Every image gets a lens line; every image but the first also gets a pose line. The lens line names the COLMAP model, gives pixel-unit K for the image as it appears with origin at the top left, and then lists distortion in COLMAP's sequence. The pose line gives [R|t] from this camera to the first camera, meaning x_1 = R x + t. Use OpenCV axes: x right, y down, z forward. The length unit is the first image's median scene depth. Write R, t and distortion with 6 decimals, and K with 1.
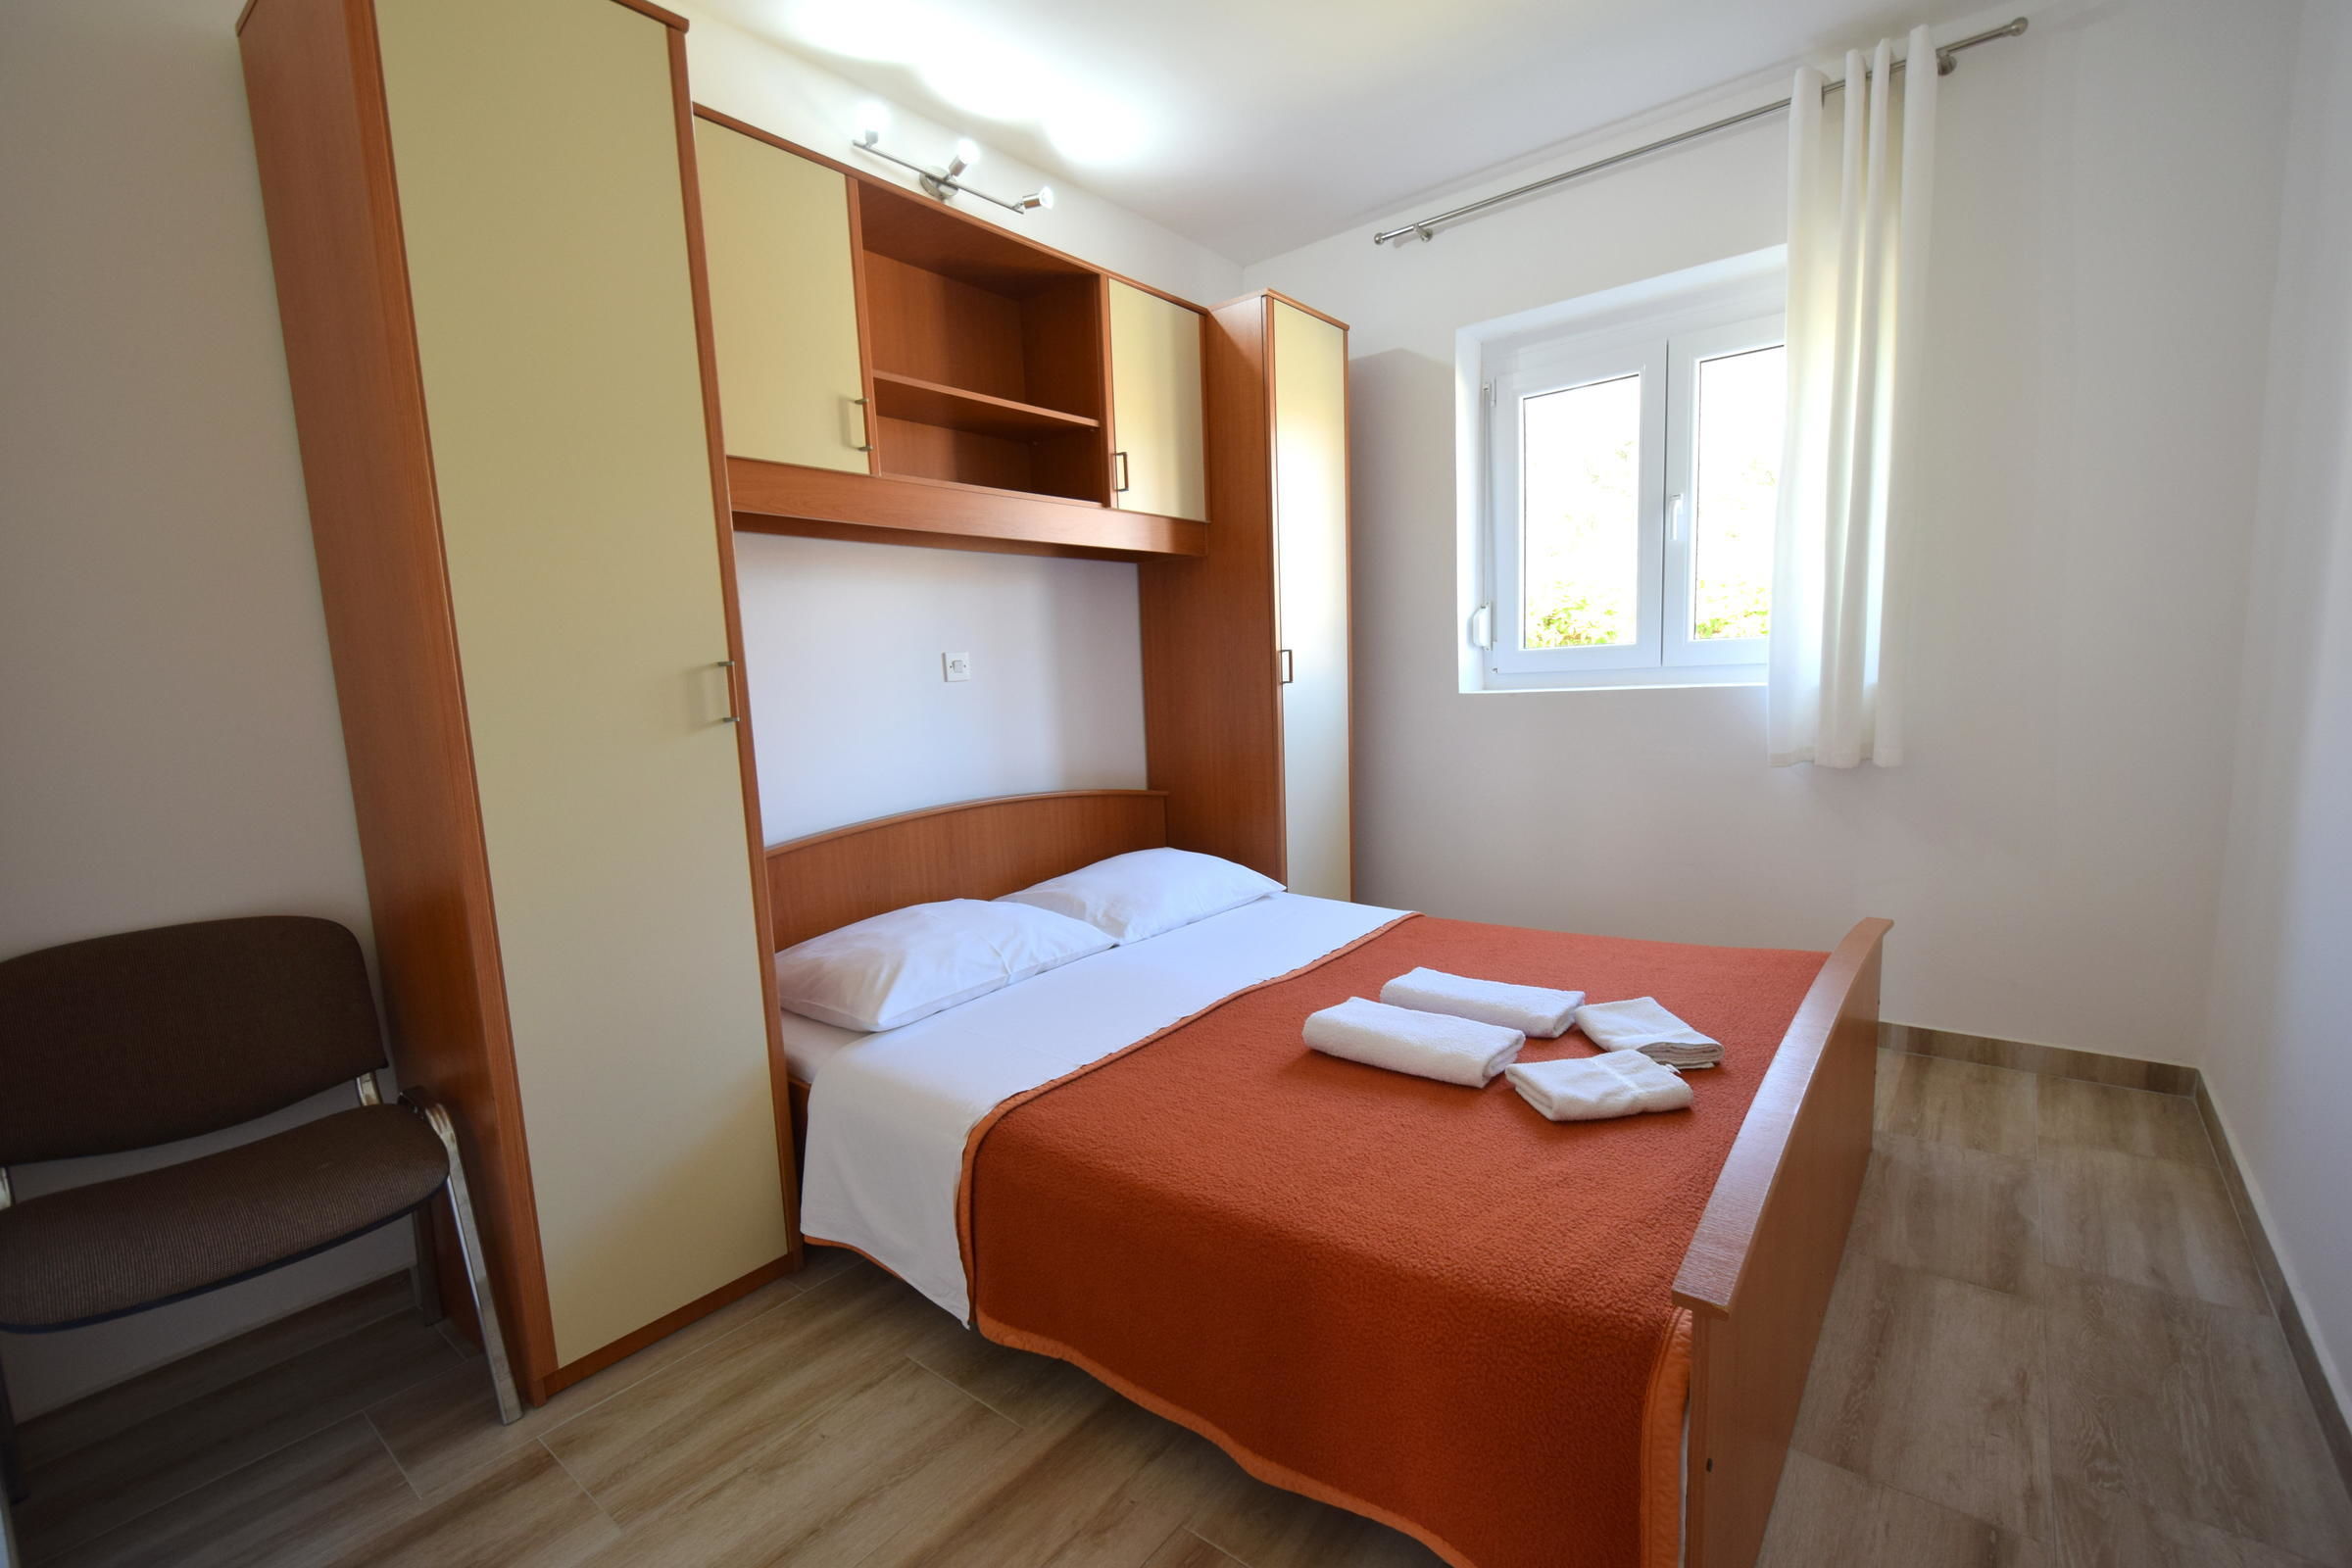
lens RADIAL K [[1040.0, 0, 1183.1], [0, 1040.0, 820.0], [0, 0, 1]] dist [0.007898, -0.005588]
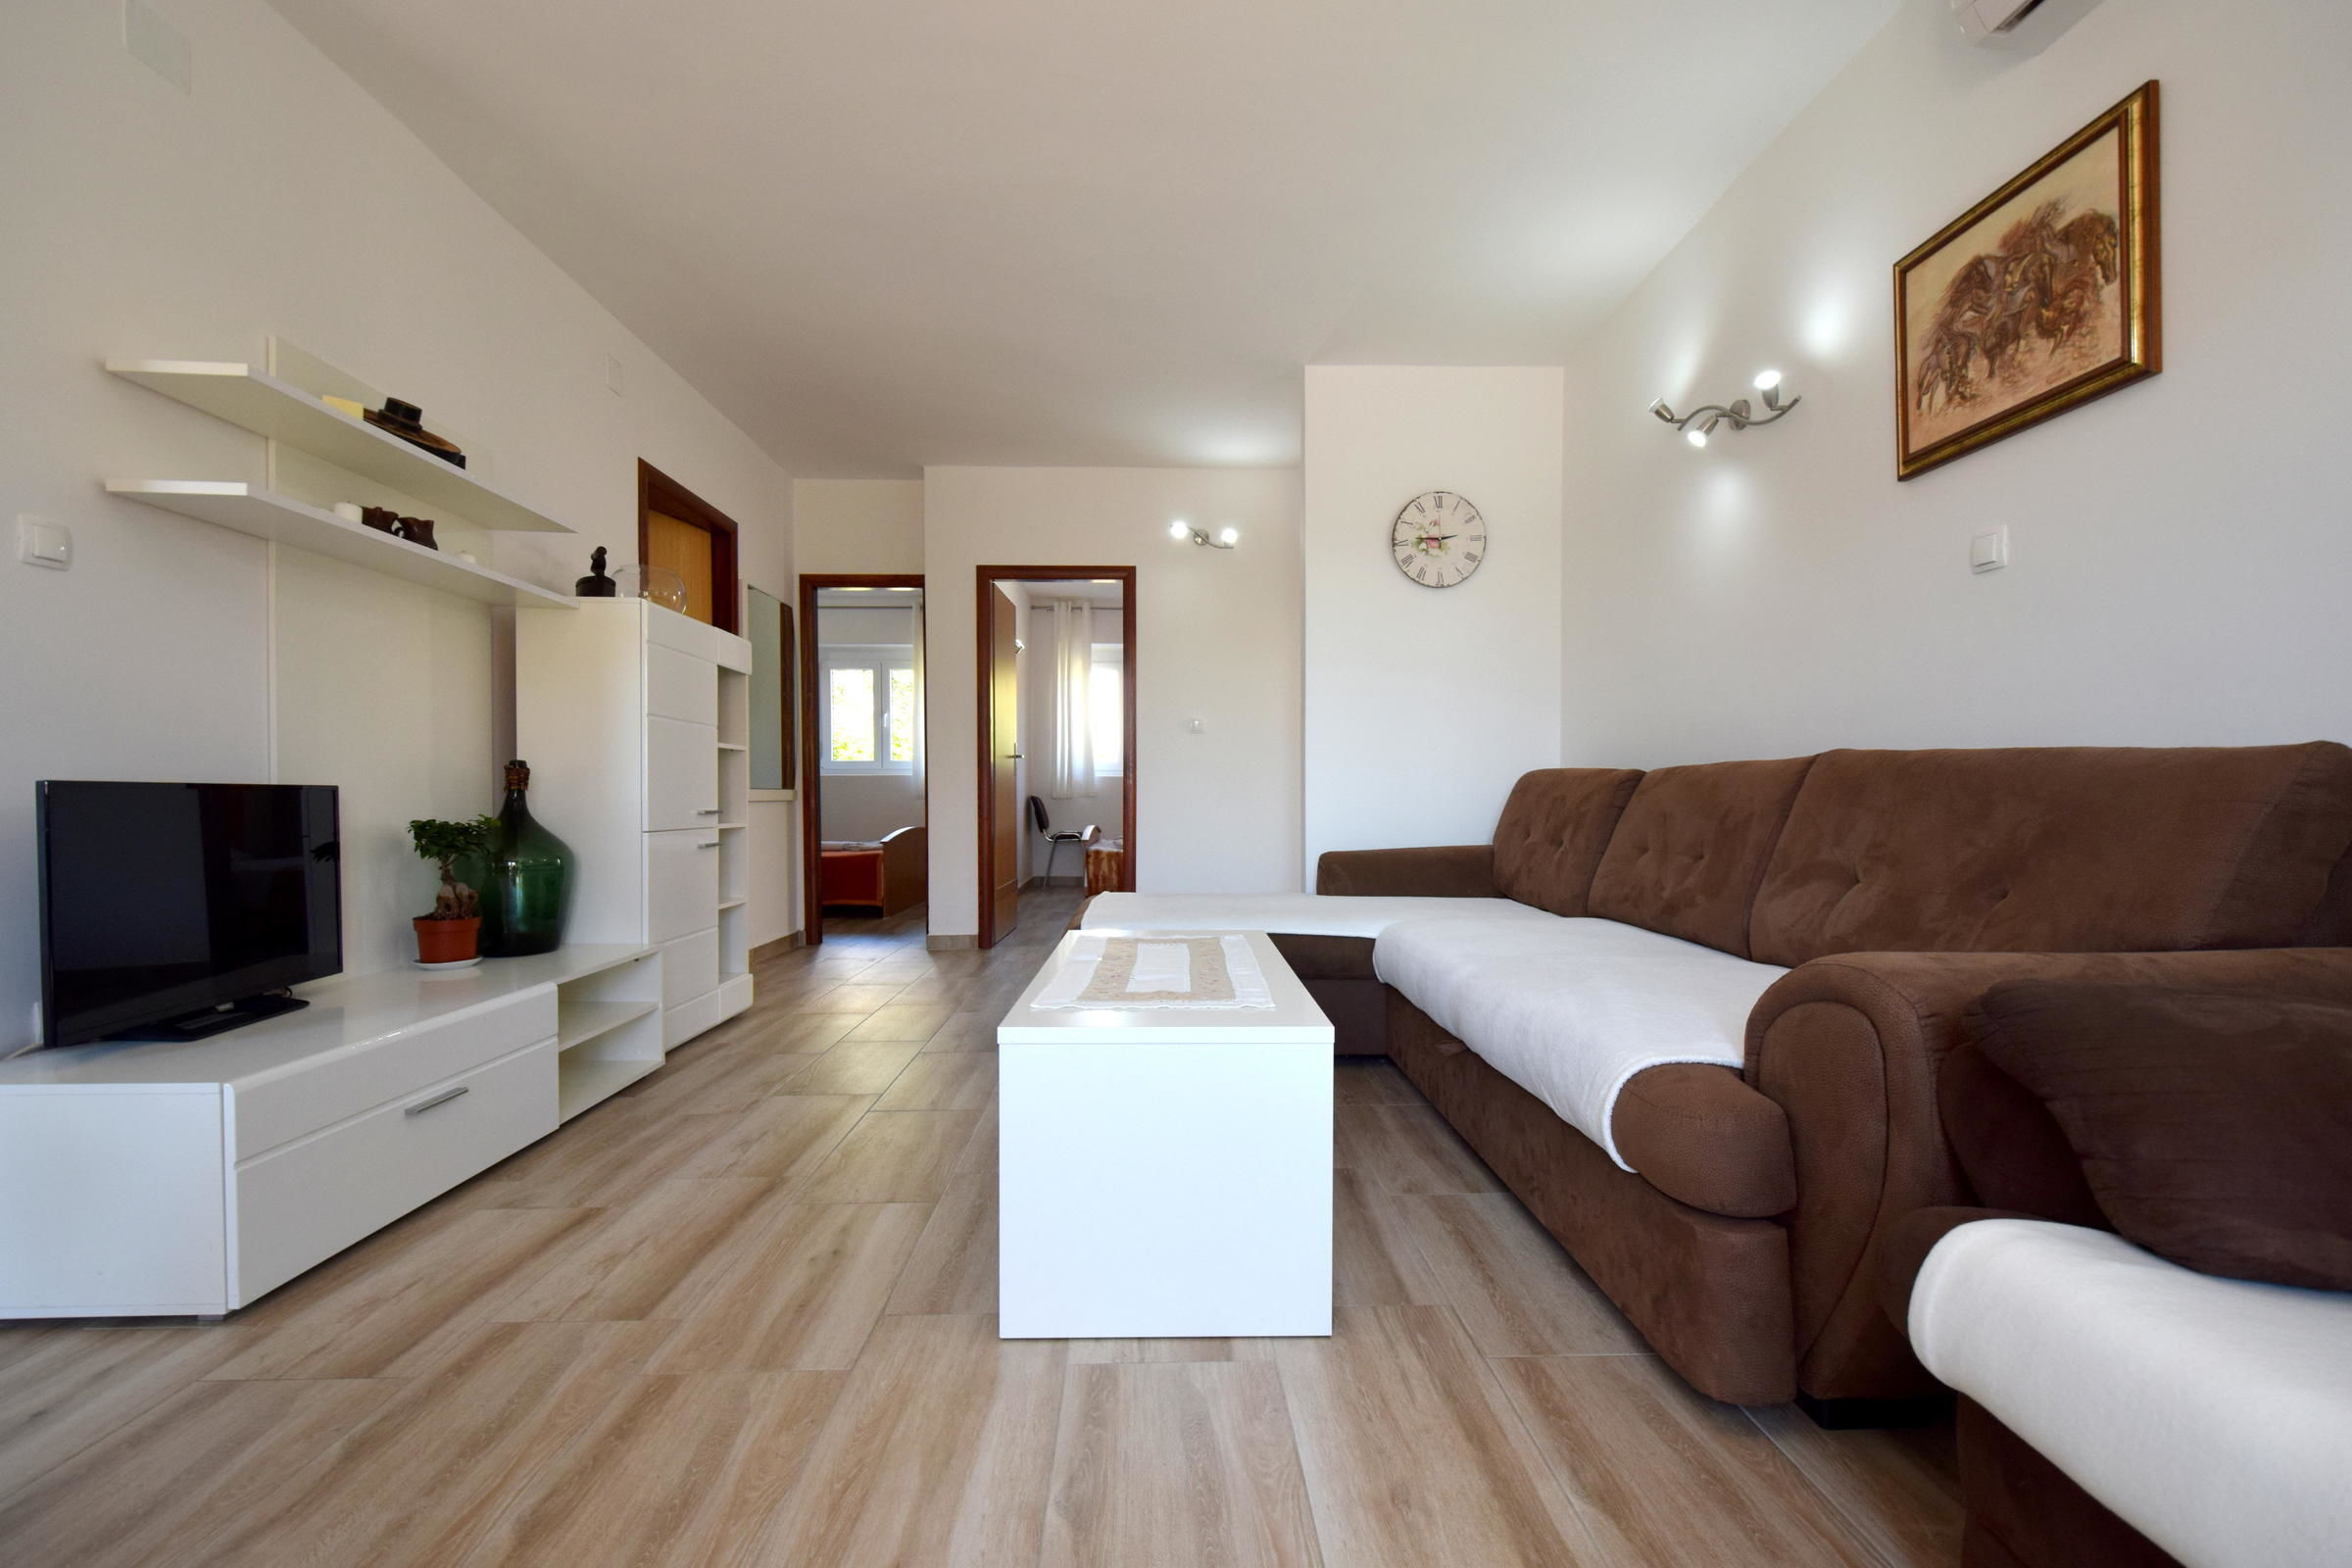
lens RADIAL K [[1024.1, 0, 1185.2], [0, 1024.1, 815.9], [0, 0, 1]] dist [0.005245, -0.005983]
pose [[0.763416, 0.031885, 0.645120, -0.935033], [0.055720, 0.991807, -0.114957, 0.459117], [-0.643500, 0.123706, 0.755384, -2.147510]]
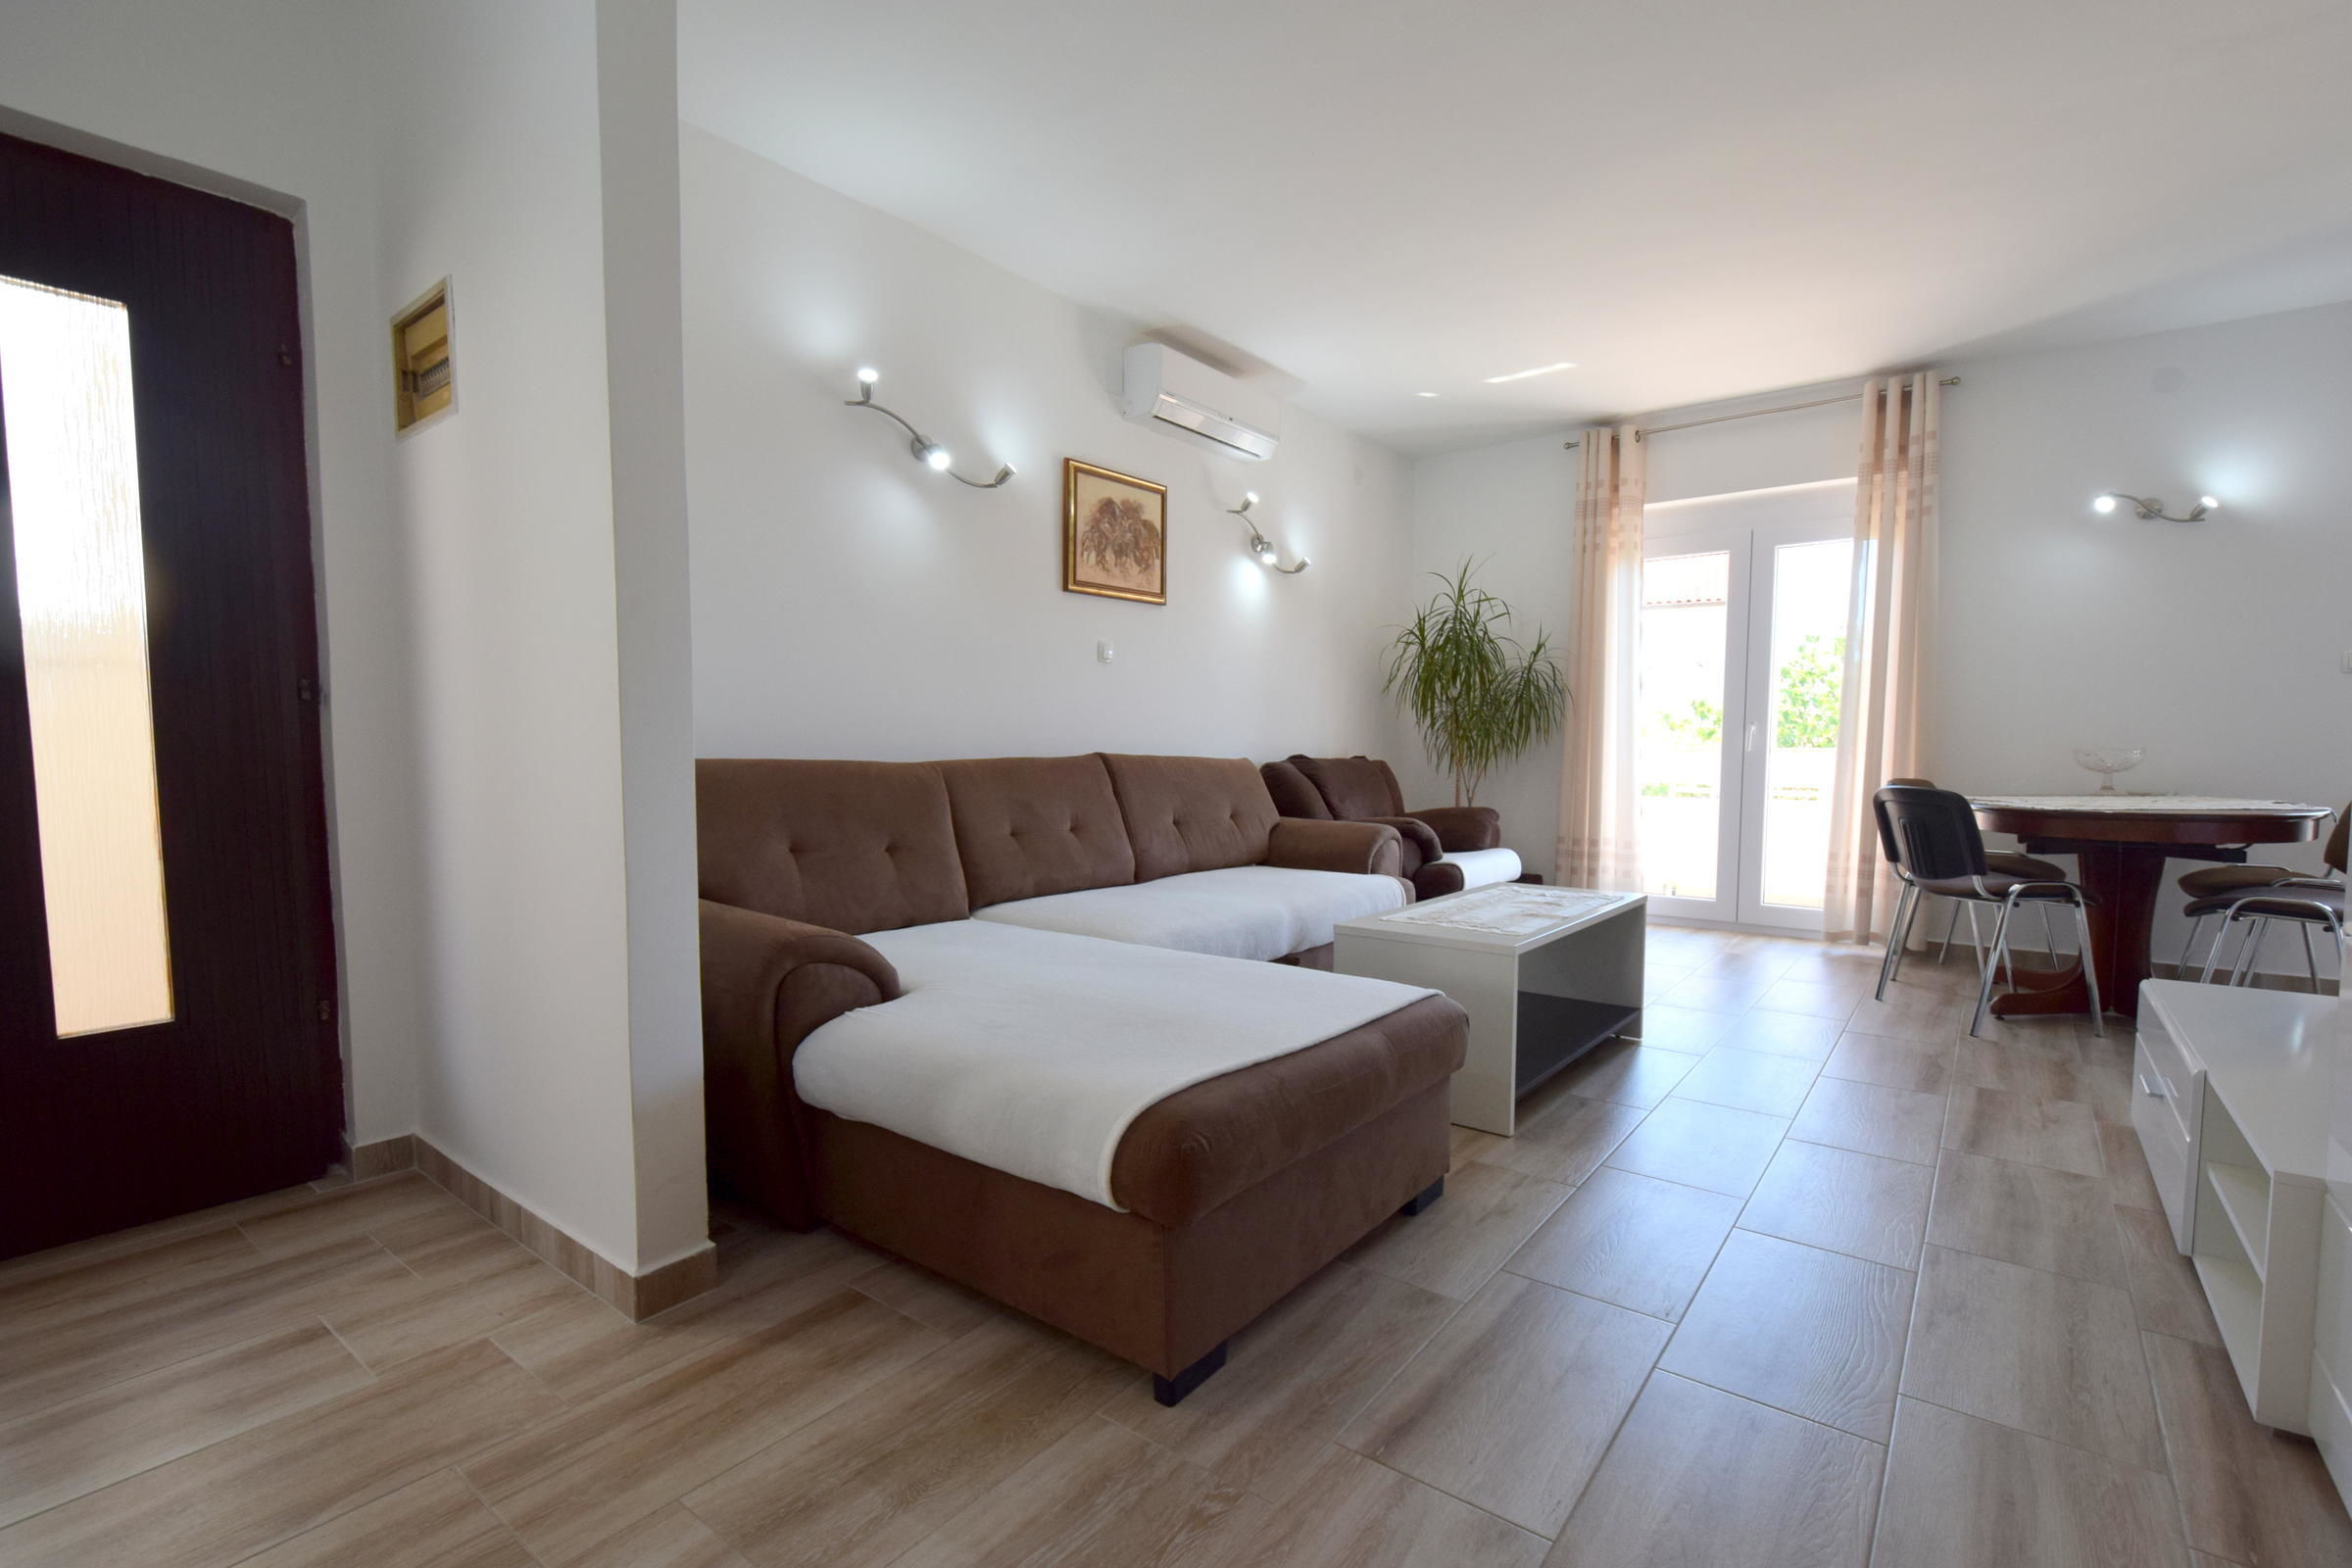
lens RADIAL K [[1060.2, 0, 1185.4], [0, 1060.2, 817.6], [0, 0, 1]] dist [0.010625, -0.008017]
pose [[-0.999017, 0.044168, -0.003715, -0.054035], [0.042393, 0.976590, 0.210892, 0.109231], [0.012943, 0.210528, -0.977502, -0.344063]]
